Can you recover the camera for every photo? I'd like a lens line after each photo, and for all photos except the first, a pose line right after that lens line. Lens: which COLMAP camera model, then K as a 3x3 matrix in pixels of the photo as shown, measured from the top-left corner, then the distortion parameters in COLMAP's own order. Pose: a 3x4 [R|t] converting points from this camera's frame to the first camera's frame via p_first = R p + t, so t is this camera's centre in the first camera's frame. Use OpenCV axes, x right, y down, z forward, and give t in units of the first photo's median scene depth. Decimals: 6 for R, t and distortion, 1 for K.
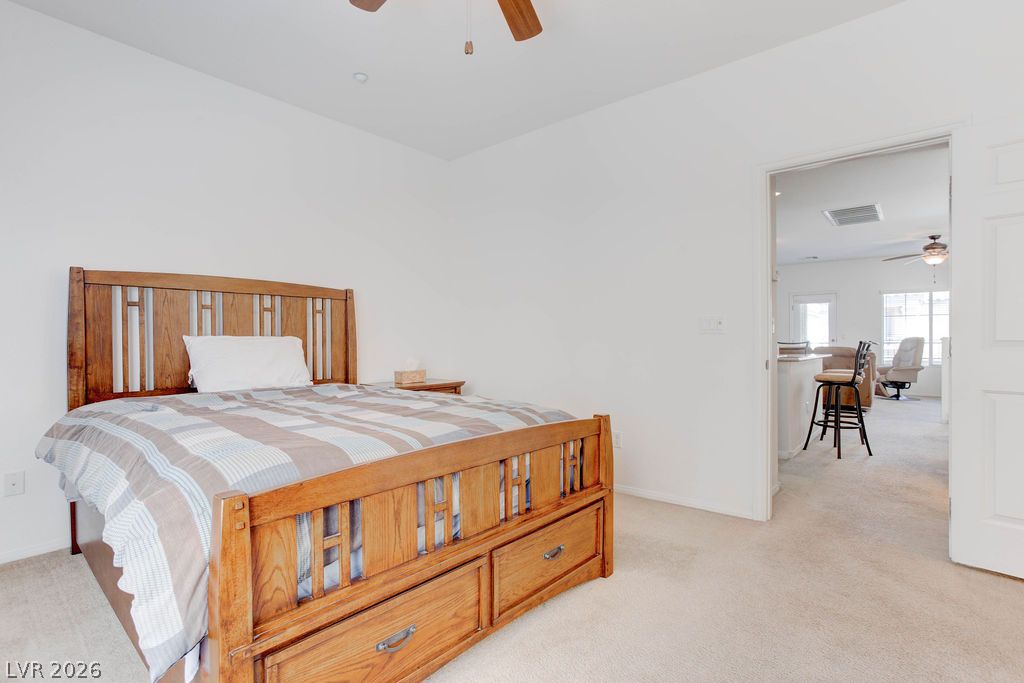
lens RADIAL K [[502.2, 0, 509.0], [0, 502.2, 341.6], [0, 0, 1]] dist [-0.050452, 0.024809]
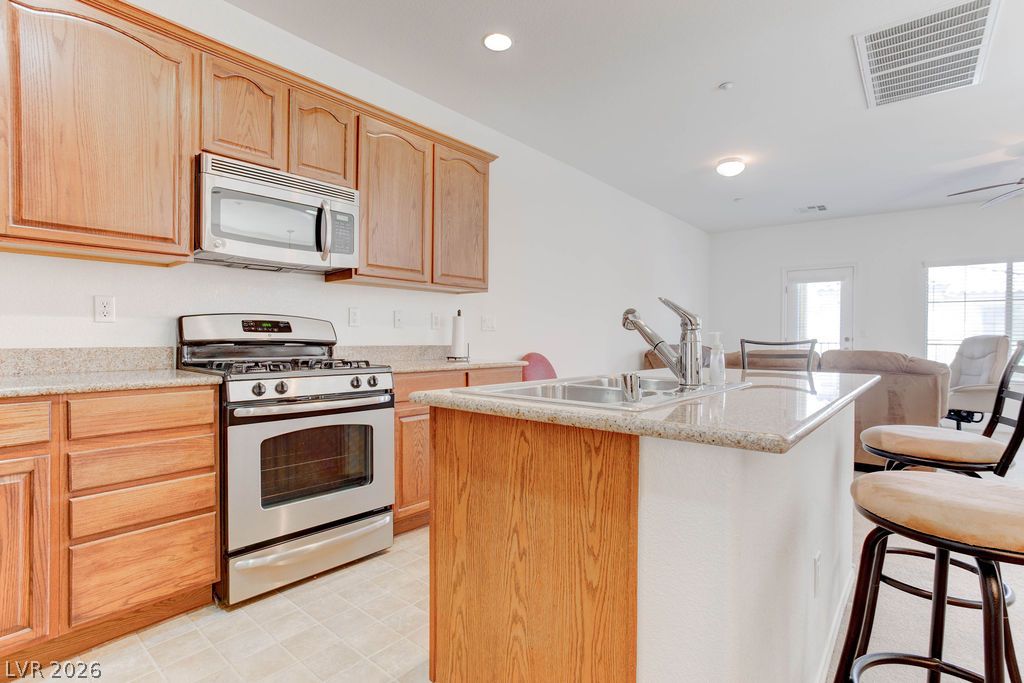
lens RADIAL K [[502.2, 0, 511.9], [0, 502.2, 339.2], [0, 0, 1]] dist [-0.050452, 0.024809]
pose [[0.999826, 0.010763, 0.015227, 0.226791], [-0.010787, 0.999941, 0.001512, 0.000933], [-0.015210, -0.001676, 0.999883, 0.394152]]
